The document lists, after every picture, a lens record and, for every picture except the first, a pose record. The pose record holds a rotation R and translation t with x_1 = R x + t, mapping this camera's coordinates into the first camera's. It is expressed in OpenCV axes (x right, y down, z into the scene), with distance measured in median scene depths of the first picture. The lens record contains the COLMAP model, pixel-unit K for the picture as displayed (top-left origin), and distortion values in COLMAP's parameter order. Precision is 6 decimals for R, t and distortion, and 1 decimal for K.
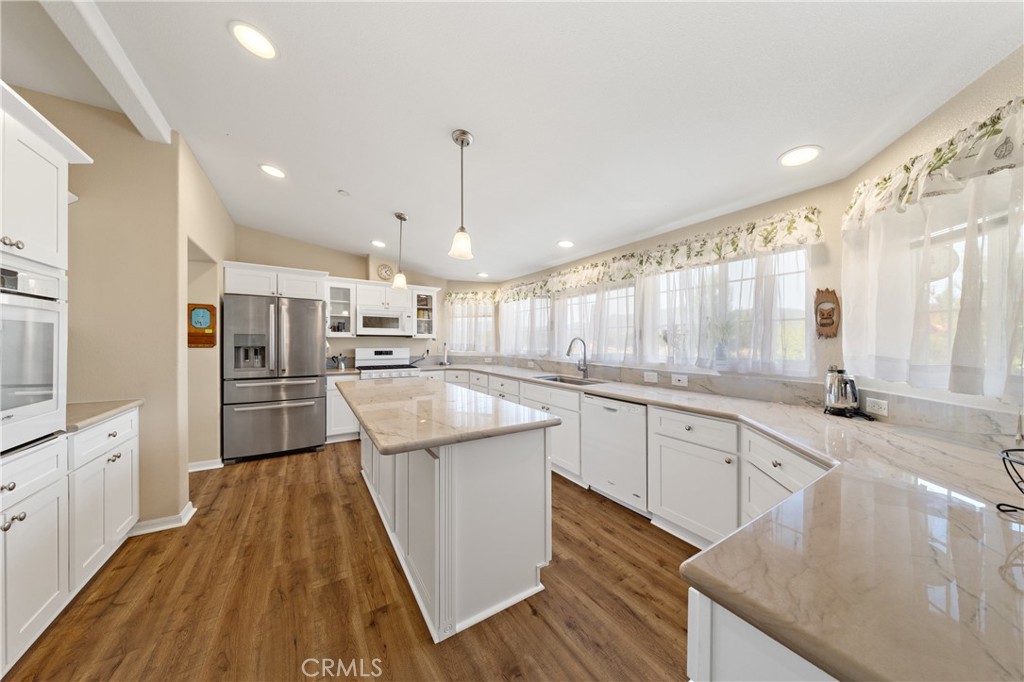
lens RADIAL K [[324.0, 0, 513.0], [0, 324.0, 345.0], [0, 0, 1]] dist [0.010465, -0.000070]
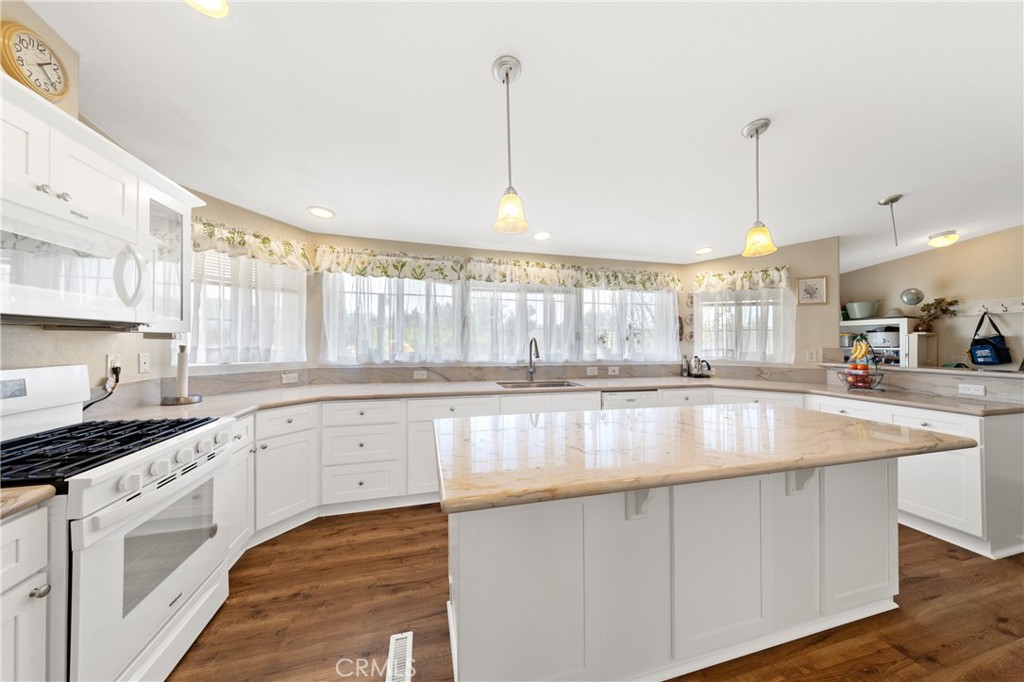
lens RADIAL K [[324.0, 0, 511.7], [0, 324.0, 337.8], [0, 0, 1]] dist [0.010465, -0.000070]
pose [[0.291658, 0.005603, 0.956506, -0.722479], [0.002804, 0.999974, -0.006713, -0.017225], [-0.956519, 0.004640, 0.291635, 0.802050]]
